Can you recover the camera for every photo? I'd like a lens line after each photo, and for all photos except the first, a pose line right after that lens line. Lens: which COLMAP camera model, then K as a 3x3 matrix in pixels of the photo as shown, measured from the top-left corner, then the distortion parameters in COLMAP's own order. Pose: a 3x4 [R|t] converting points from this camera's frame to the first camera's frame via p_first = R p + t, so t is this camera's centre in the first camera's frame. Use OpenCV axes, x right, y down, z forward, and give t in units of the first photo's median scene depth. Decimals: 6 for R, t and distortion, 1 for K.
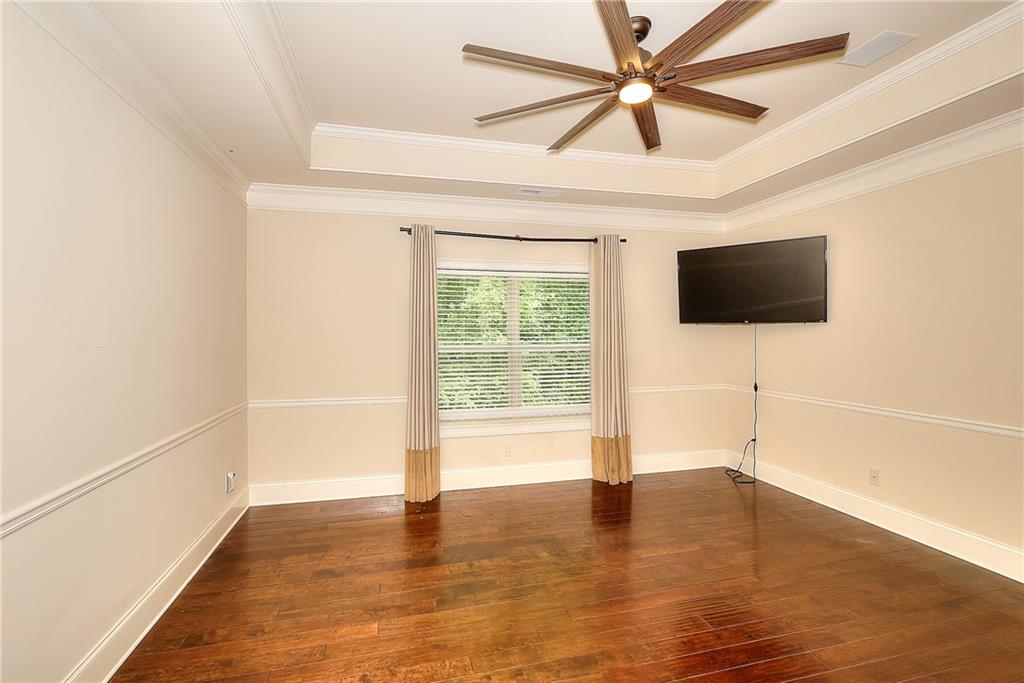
lens RADIAL K [[473.1, 0, 512.4], [0, 473.1, 337.8], [0, 0, 1]] dist [-0.001659, 0.000294]
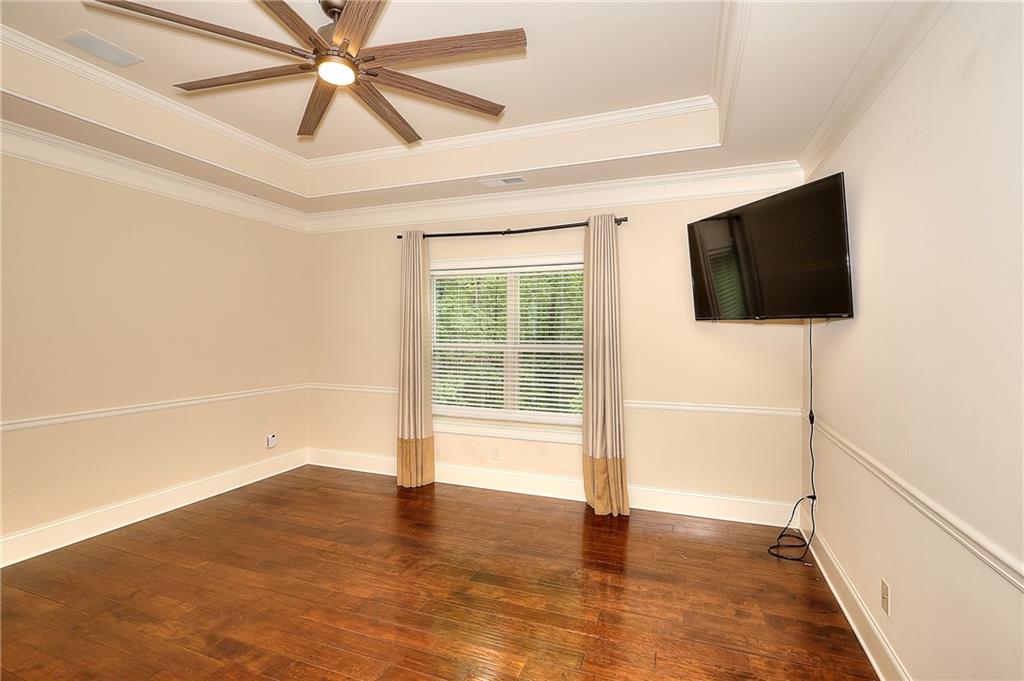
lens RADIAL K [[473.1, 0, 512.4], [0, 473.1, 336.8], [0, 0, 1]] dist [-0.001659, 0.000294]
pose [[0.816911, 0.013639, -0.576602, 0.593036], [-0.012202, 0.999905, 0.006365, -0.006837], [0.576635, 0.001836, 0.817000, 0.239402]]
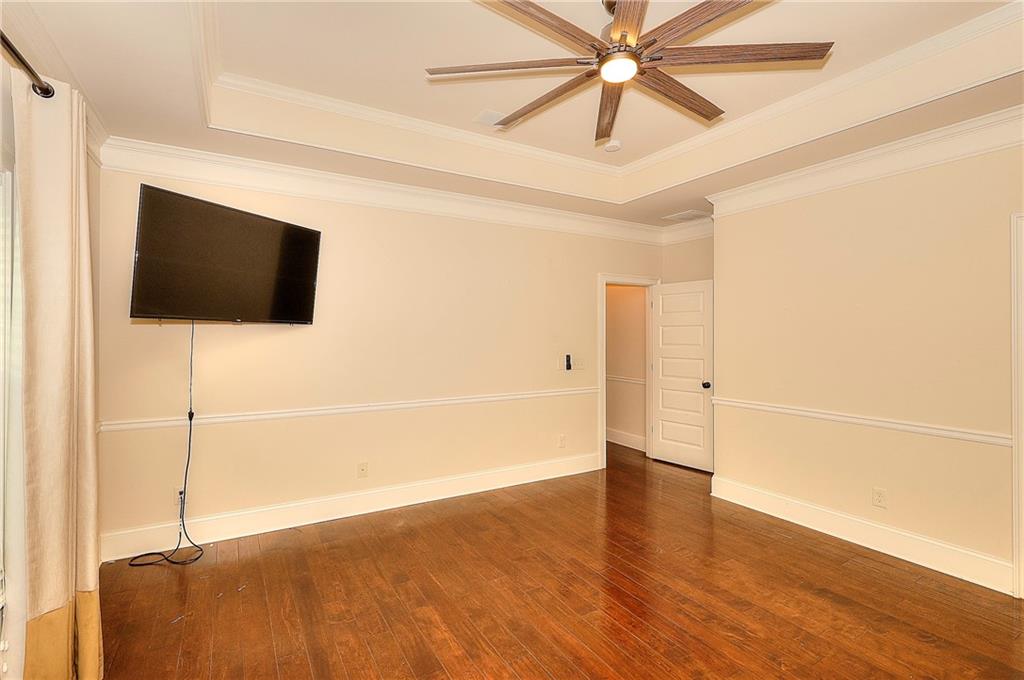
lens RADIAL K [[473.1, 0, 512.4], [0, 473.1, 336.3], [0, 0, 1]] dist [-0.001659, 0.000294]
pose [[-0.273271, 0.004431, 0.961927, -0.299704], [0.011032, 0.999938, -0.001472, -0.003859], [-0.961874, 0.010210, -0.273303, 0.788987]]
